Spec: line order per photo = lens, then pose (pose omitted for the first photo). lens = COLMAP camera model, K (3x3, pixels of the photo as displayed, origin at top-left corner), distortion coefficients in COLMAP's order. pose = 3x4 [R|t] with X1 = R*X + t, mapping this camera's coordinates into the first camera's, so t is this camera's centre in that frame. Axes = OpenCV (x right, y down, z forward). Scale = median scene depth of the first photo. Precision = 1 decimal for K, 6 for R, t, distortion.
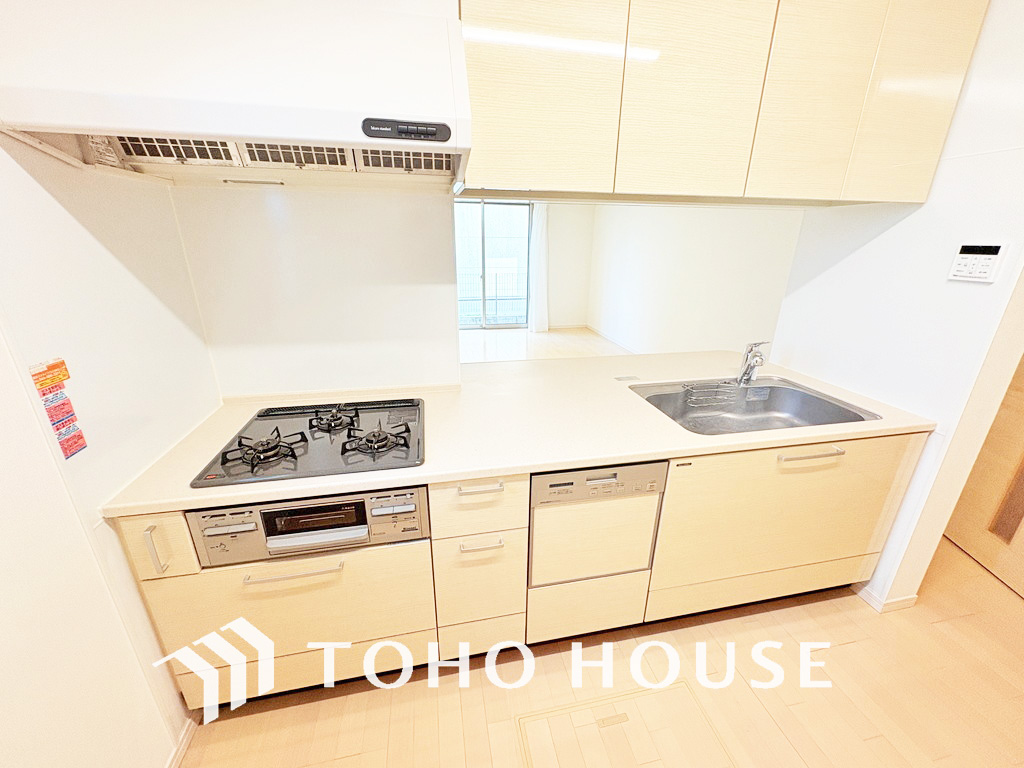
lens RADIAL K [[404.1, 0, 512.0], [0, 404.1, 384.0], [0, 0, 1]] dist [-0.001248, -0.000577]
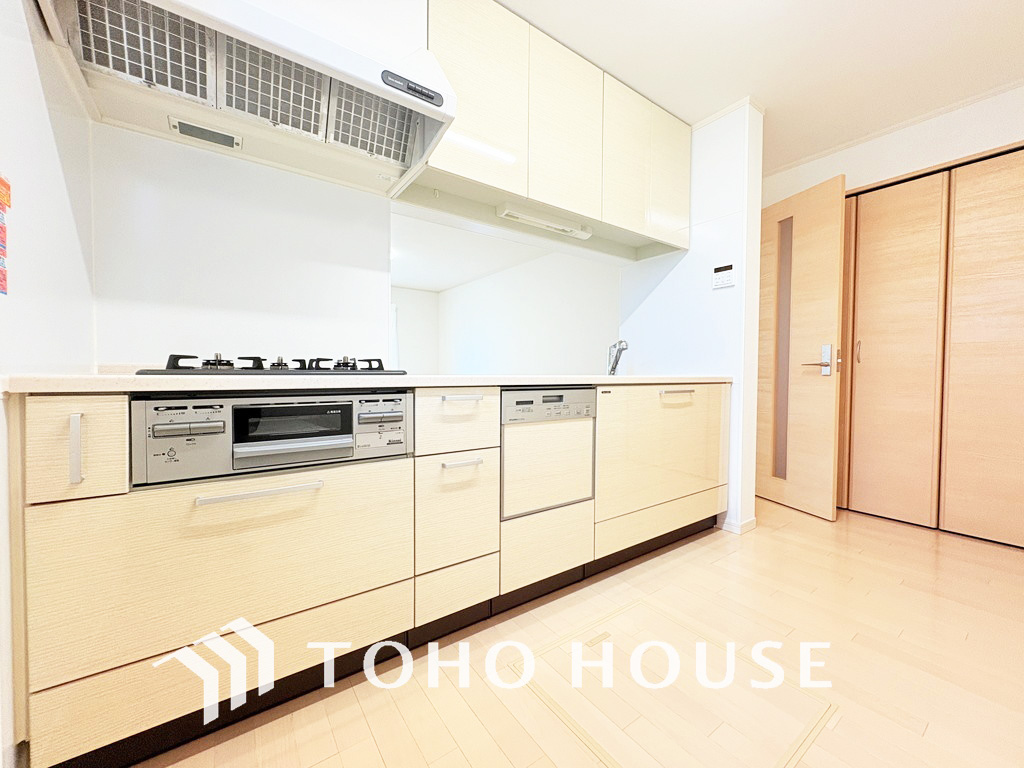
lens RADIAL K [[404.1, 0, 512.0], [0, 404.1, 384.0], [0, 0, 1]] dist [-0.001248, -0.000577]
pose [[0.915261, -0.015976, 0.402543, -0.377025], [0.137972, 0.951217, -0.275955, 0.523664], [-0.378497, 0.308110, 0.872816, 0.007271]]
